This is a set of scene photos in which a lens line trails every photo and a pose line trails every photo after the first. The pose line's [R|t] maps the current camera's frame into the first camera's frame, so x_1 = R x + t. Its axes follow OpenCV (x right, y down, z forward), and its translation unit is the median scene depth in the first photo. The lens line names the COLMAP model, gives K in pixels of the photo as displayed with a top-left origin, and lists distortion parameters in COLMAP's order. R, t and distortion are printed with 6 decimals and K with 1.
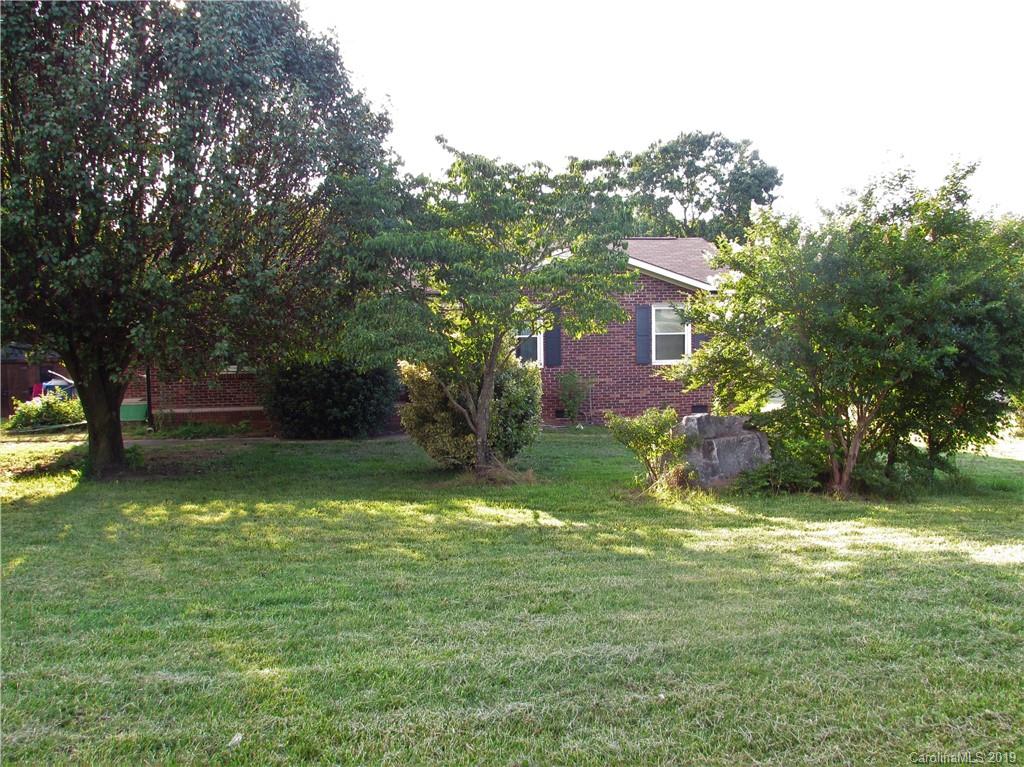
lens RADIAL K [[1194.1, 0, 515.2], [0, 1194.1, 380.9], [0, 0, 1]] dist [-0.072099, 0.000000]
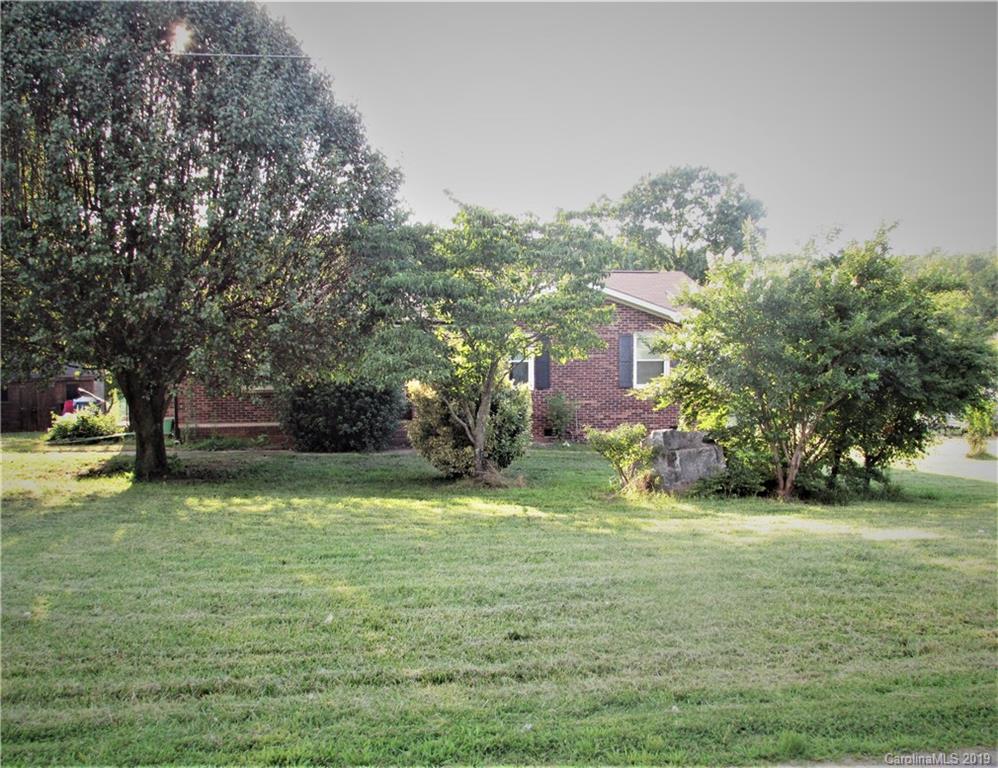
lens RADIAL K [[1237.9, 0, 495.1], [0, 1237.9, 390.3], [0, 0, 1]] dist [-0.092675, 0.000000]
pose [[0.999903, 0.010471, -0.009152, -0.002495], [-0.010595, 0.999850, -0.013666, 0.008664], [0.009008, 0.013762, 0.999865, -0.236161]]
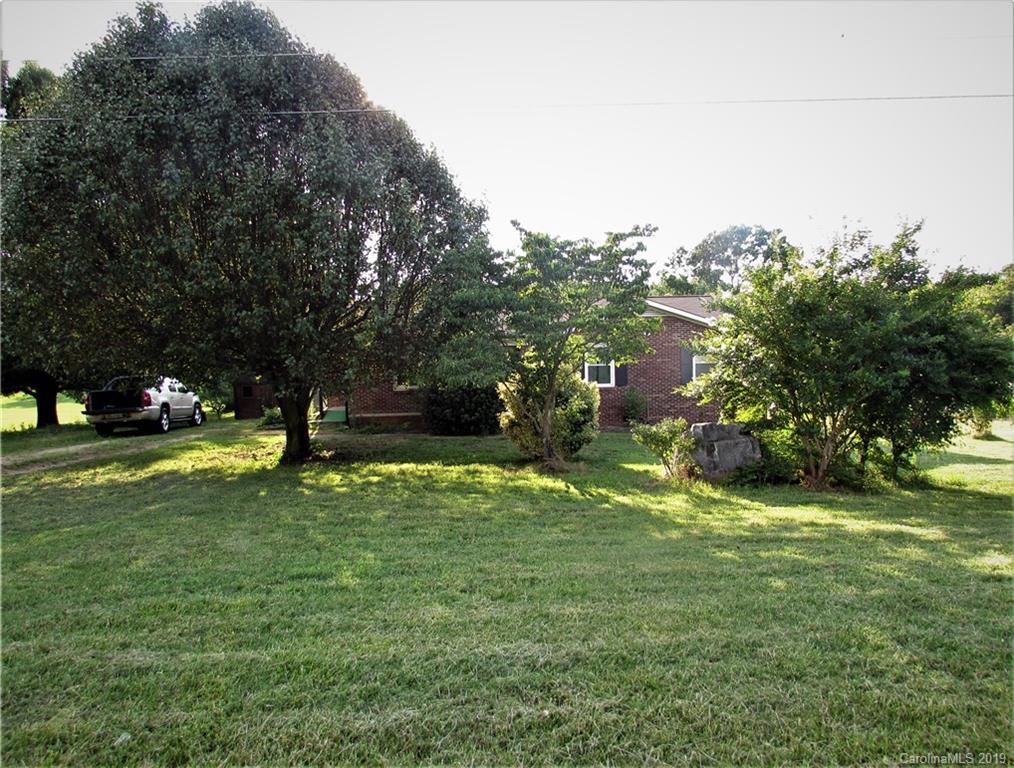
lens RADIAL K [[758.4, 0, 507.0], [0, 758.4, 374.2], [0, 0, 1]] dist [-0.047736, 0.026258]
pose [[0.985952, -0.001651, -0.167019, 0.084194], [-0.002678, 0.999666, -0.025687, -0.004144], [0.167006, 0.025774, 0.985619, 0.146334]]
